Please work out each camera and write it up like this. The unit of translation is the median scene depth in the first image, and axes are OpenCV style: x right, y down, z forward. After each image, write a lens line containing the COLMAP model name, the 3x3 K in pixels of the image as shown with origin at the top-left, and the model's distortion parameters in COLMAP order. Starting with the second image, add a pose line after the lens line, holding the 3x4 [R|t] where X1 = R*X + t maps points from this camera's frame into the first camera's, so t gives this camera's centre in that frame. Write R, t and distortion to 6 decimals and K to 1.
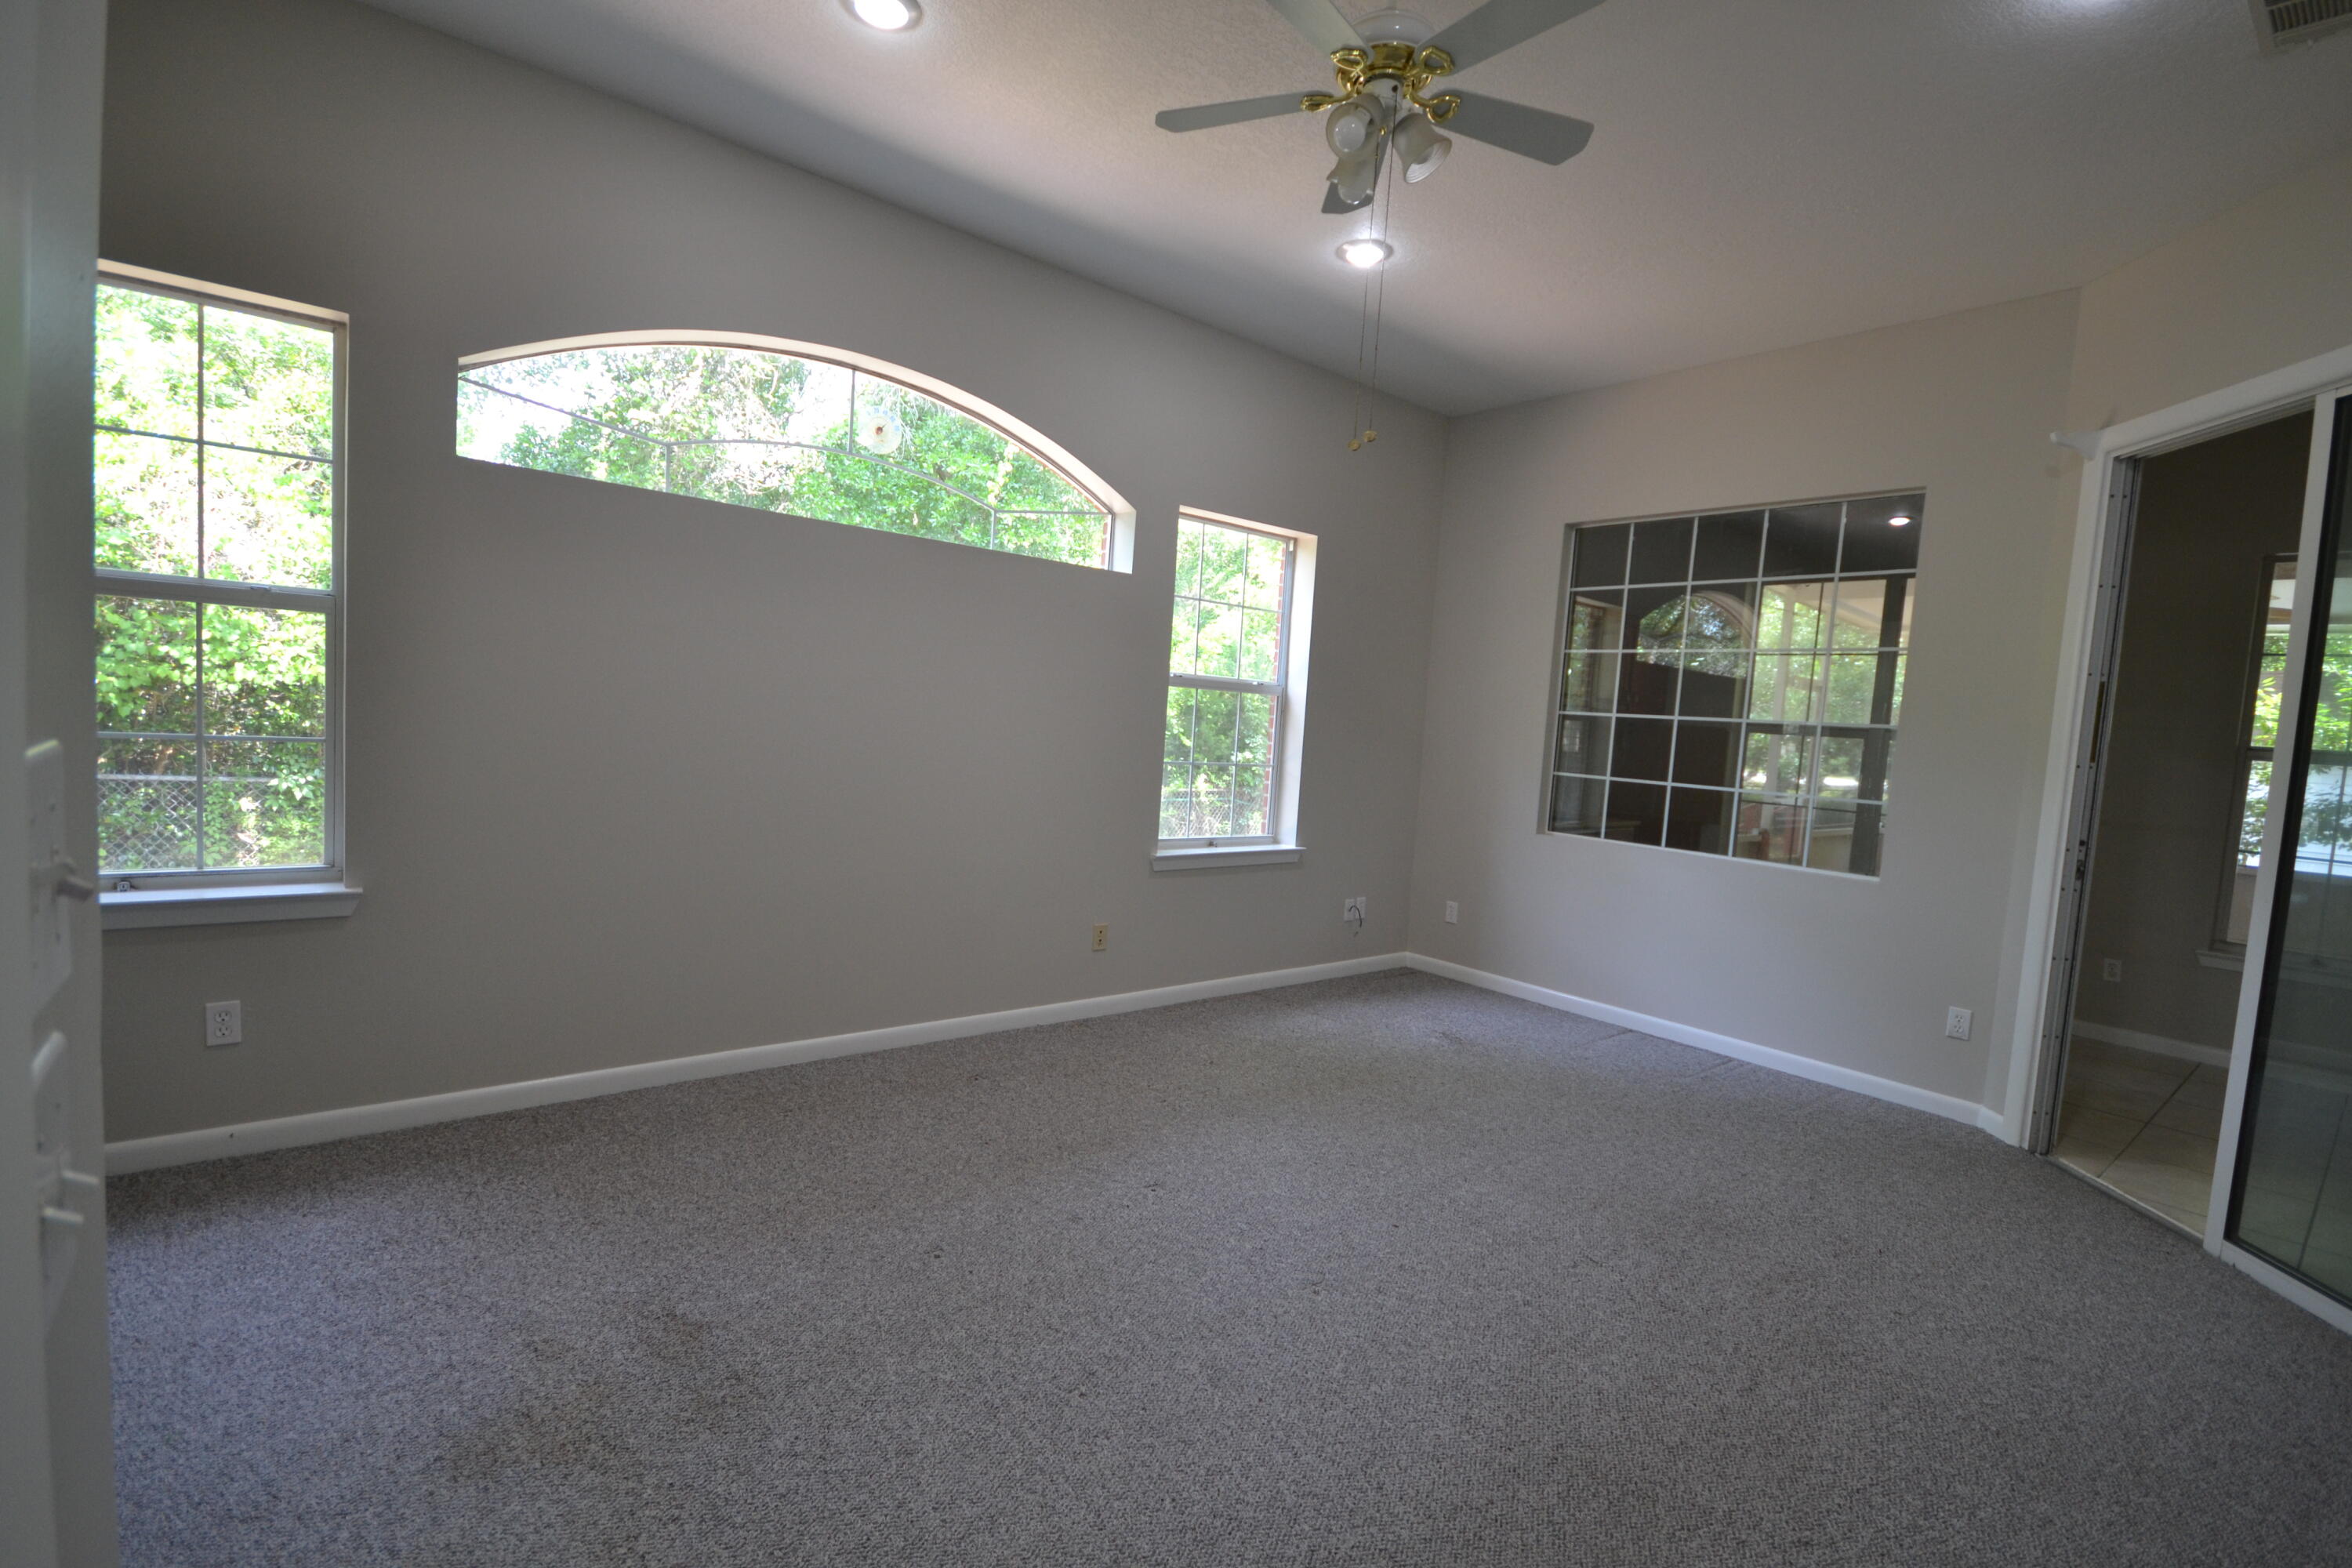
lens RADIAL K [[1043.3, 0, 1164.2], [0, 1043.3, 779.6], [0, 0, 1]] dist [0.009972, -0.007723]
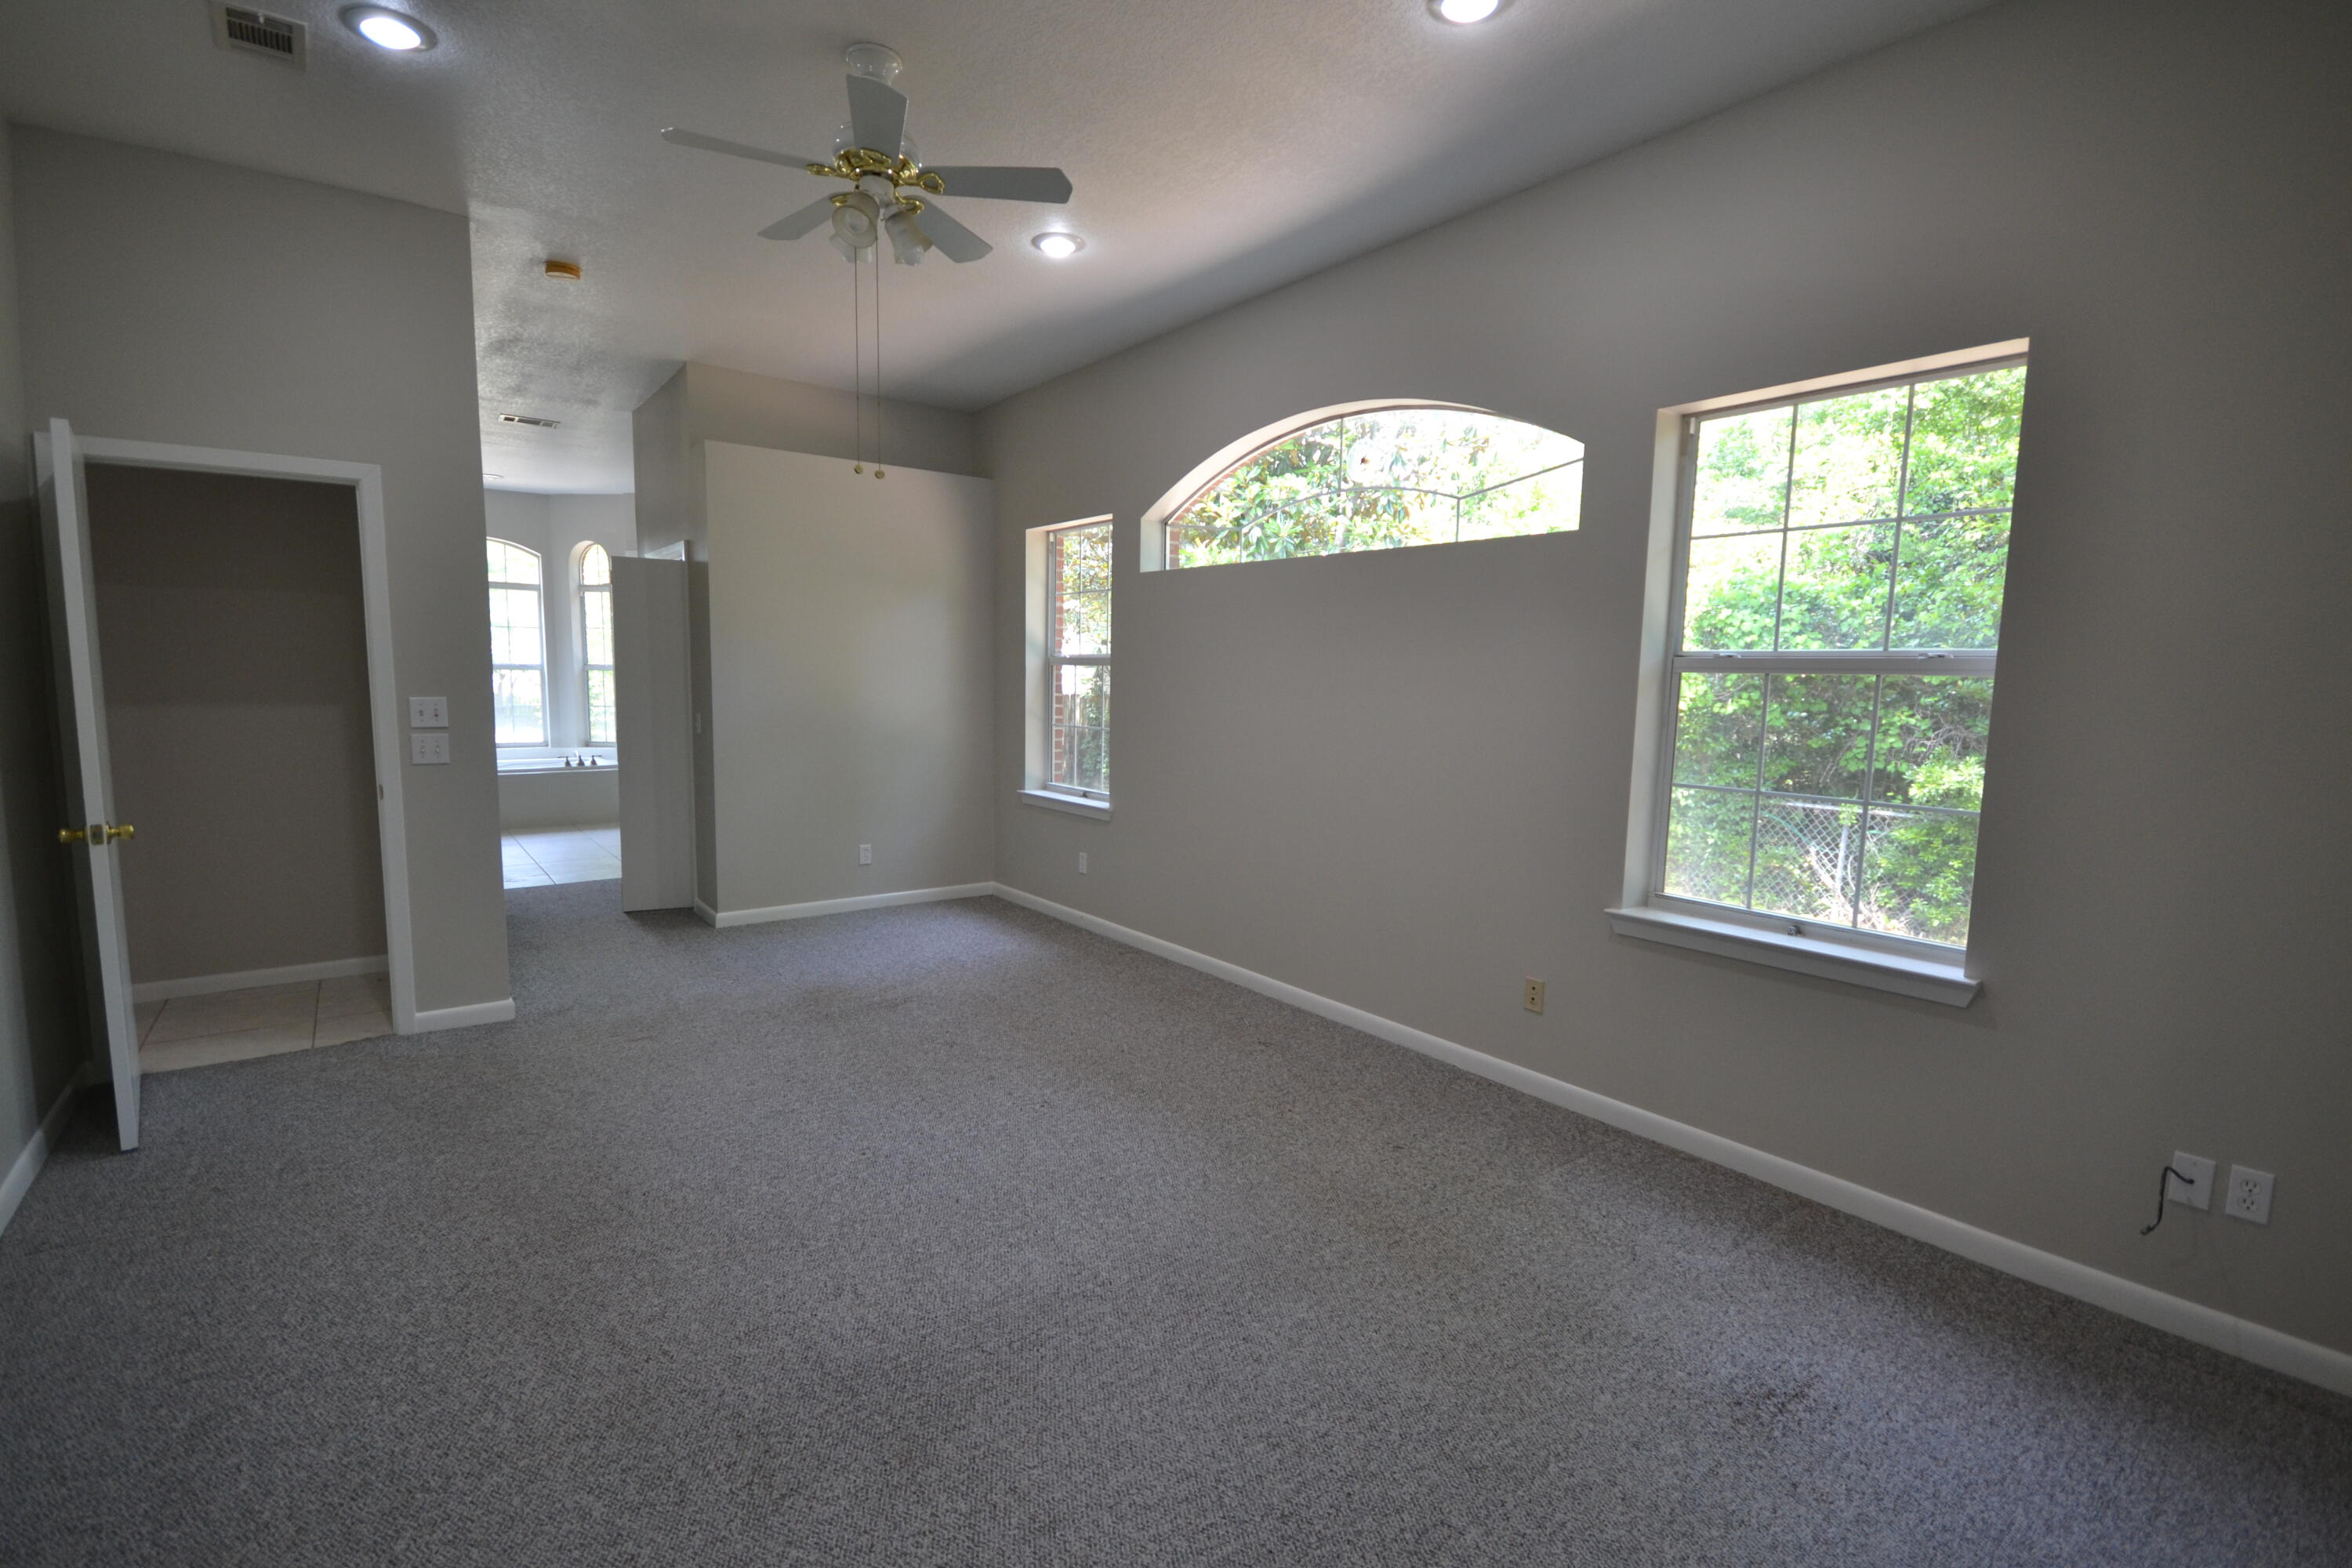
lens RADIAL K [[1043.3, 0, 1158.3], [0, 1043.3, 785.3], [0, 0, 1]] dist [0.009972, -0.007723]
pose [[-0.025892, 0.043405, -0.998722, 0.733336], [-0.082830, 0.995528, 0.045414, -0.020637], [0.996227, 0.083900, -0.022181, 0.717948]]
